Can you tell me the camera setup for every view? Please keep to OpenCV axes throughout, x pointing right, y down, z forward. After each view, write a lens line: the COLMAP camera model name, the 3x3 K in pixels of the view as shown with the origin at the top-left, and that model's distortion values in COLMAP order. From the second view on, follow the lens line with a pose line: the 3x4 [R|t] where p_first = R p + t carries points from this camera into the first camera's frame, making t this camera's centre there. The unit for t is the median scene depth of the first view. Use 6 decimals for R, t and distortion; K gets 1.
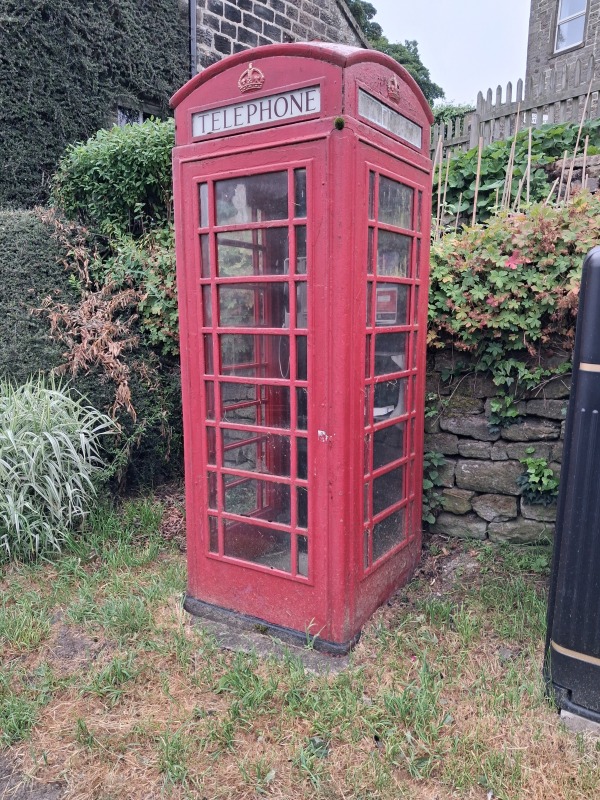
lens RADIAL K [[622.8, 0, 301.7], [0, 622.8, 417.9], [0, 0, 1]] dist [0.010917, -0.035191]
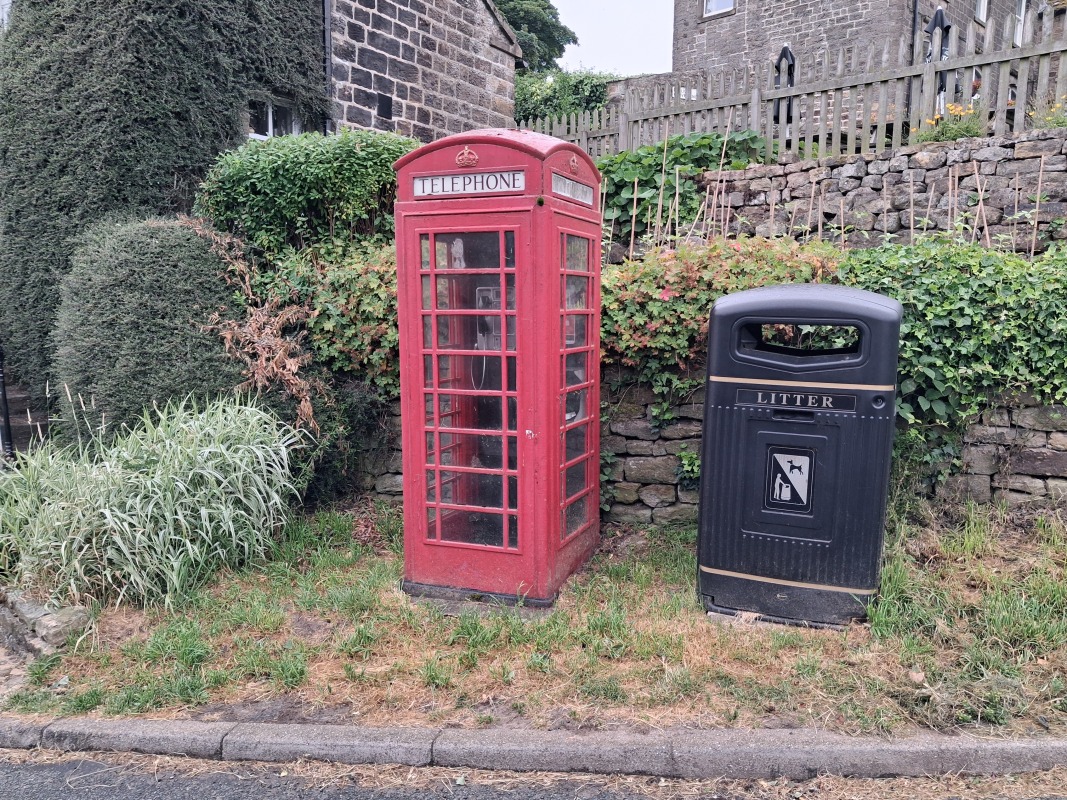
lens RADIAL K [[844.1, 0, 552.9], [0, 844.1, 427.9], [0, 0, 1]] dist [0.088885, -0.218824]
pose [[0.981956, -0.024893, 0.187465, -0.192309], [0.029638, 0.999306, -0.022549, 0.044591], [-0.186774, 0.027698, 0.982012, -0.571668]]
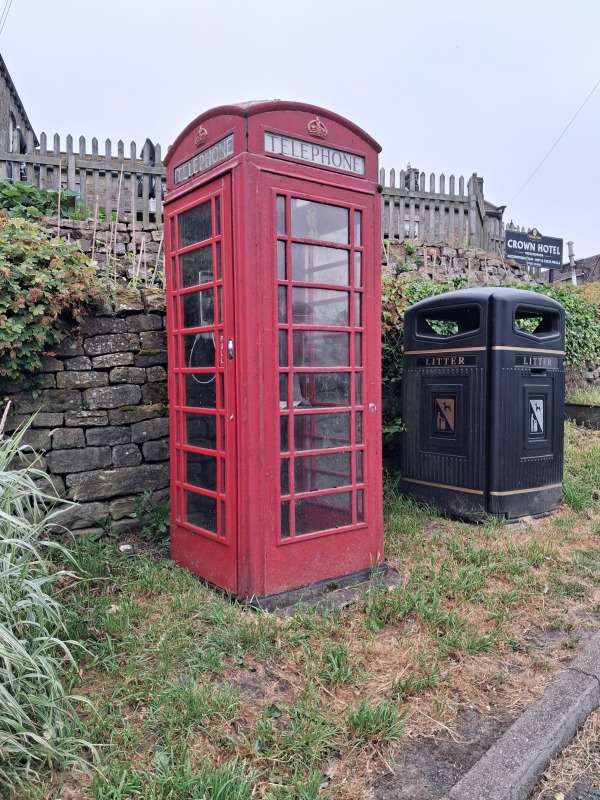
lens RADIAL K [[629.2, 0, 302.6], [0, 629.2, 409.4], [0, 0, 1]] dist [0.169432, -0.549023]
pose [[0.345110, -0.050743, 0.937190, -1.020051], [0.169767, 0.985442, -0.009160, 0.016528], [-0.923081, 0.162265, 0.348700, 0.516966]]
